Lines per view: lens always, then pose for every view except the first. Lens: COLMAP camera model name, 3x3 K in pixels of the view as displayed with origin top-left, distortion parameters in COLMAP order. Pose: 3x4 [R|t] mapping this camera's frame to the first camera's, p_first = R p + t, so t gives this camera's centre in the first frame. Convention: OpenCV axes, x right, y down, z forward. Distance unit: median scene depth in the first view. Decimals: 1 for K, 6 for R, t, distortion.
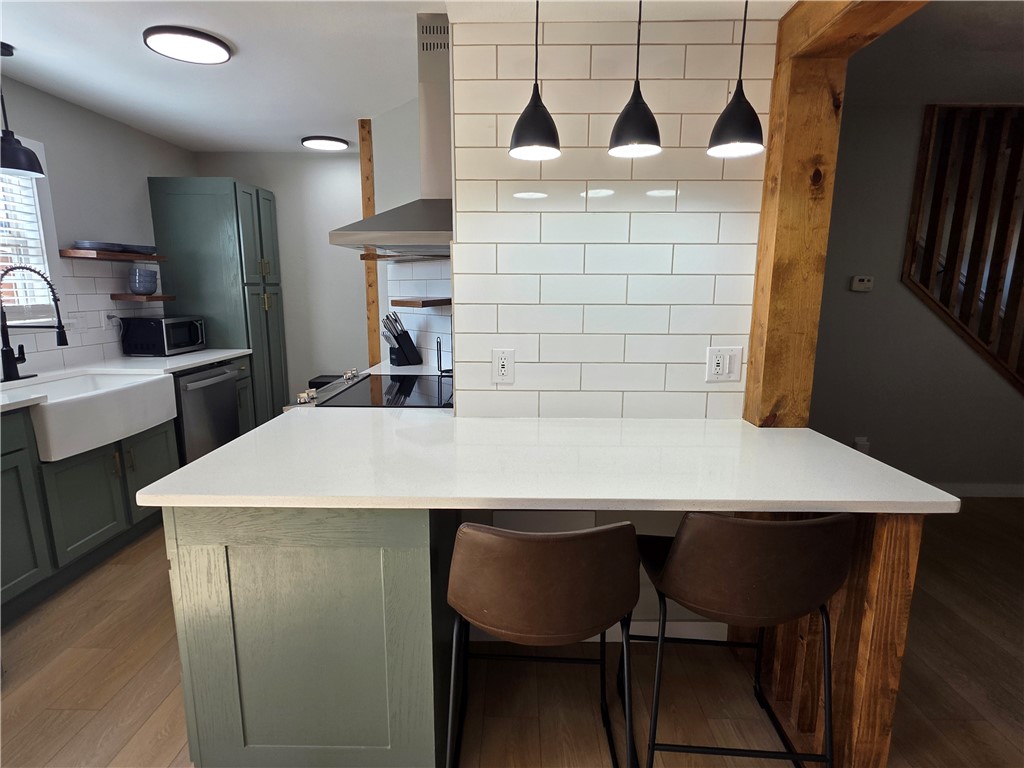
lens RADIAL K [[527.4, 0, 514.1], [0, 527.4, 381.5], [0, 0, 1]] dist [-0.000375, -0.001276]
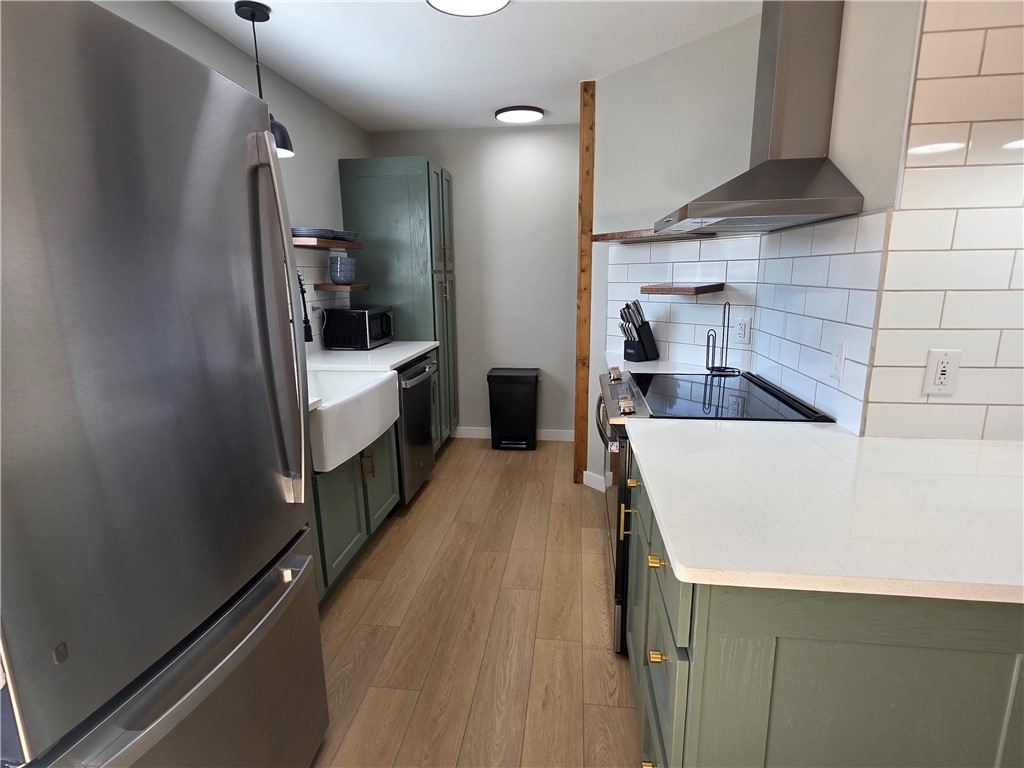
lens RADIAL K [[527.4, 0, 514.2], [0, 527.4, 381.4], [0, 0, 1]] dist [-0.000375, -0.001276]
pose [[0.993458, 0.006739, -0.113998, -0.299346], [-0.003644, 0.999620, 0.027335, -0.018733], [0.114138, -0.026741, 0.993105, 0.095269]]
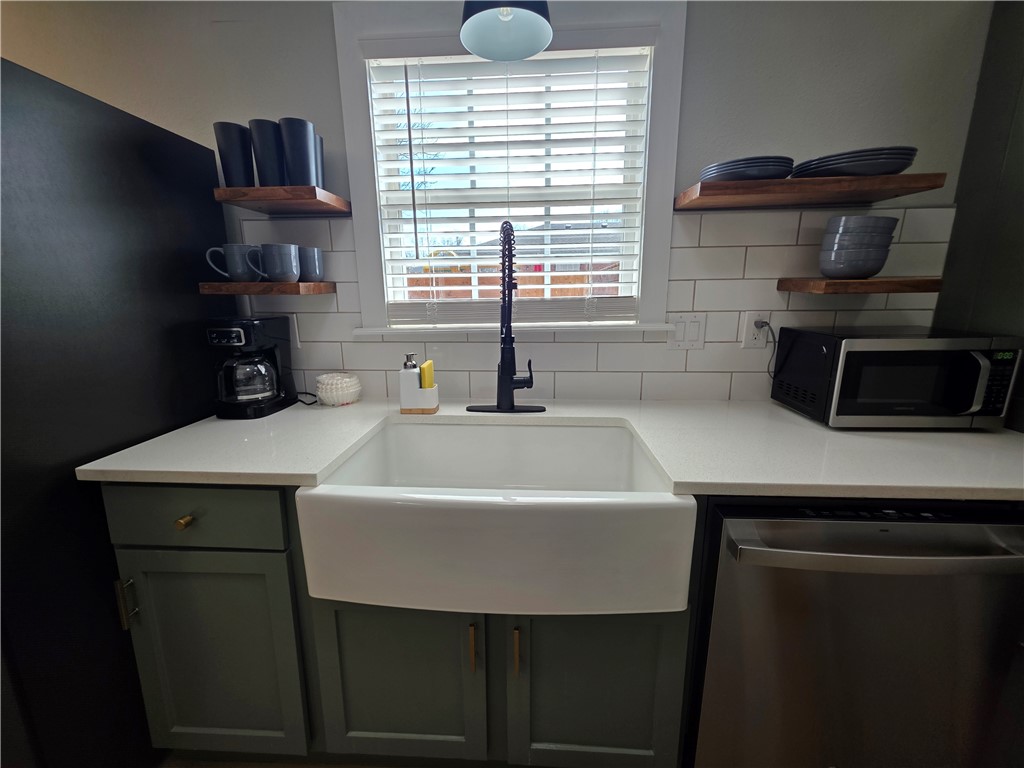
lens RADIAL K [[411.6, 0, 511.7], [0, 411.6, 379.9], [0, 0, 1]] dist [0.002856, -0.000919]
pose [[-0.054177, 0.204223, -0.977424, -0.348164], [-0.161269, 0.964221, 0.210404, -0.114636], [0.985422, 0.169027, -0.019304, 0.773899]]
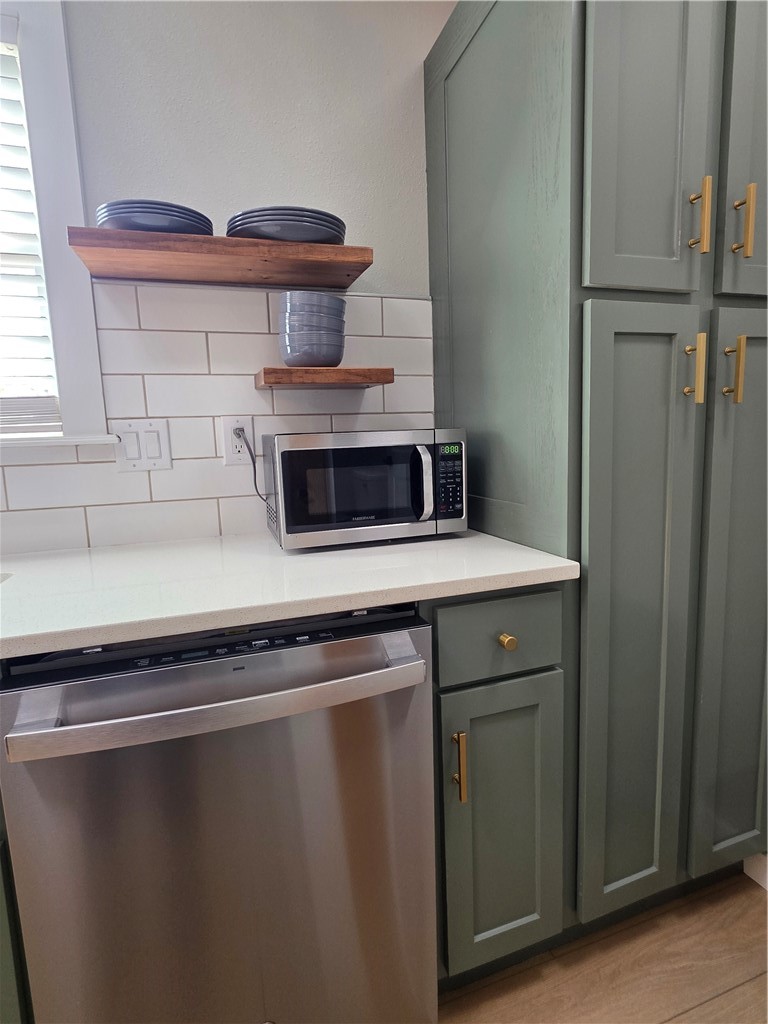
lens RADIAL K [[527.4, 0, 383.0], [0, 527.4, 510.9], [0, 0, 1]] dist [-0.000375, -0.001276]
pose [[0.325161, 0.112621, -0.938929, -0.351460], [-0.127582, 0.989030, 0.074447, -0.106436], [0.937013, 0.095584, 0.335962, 0.968659]]
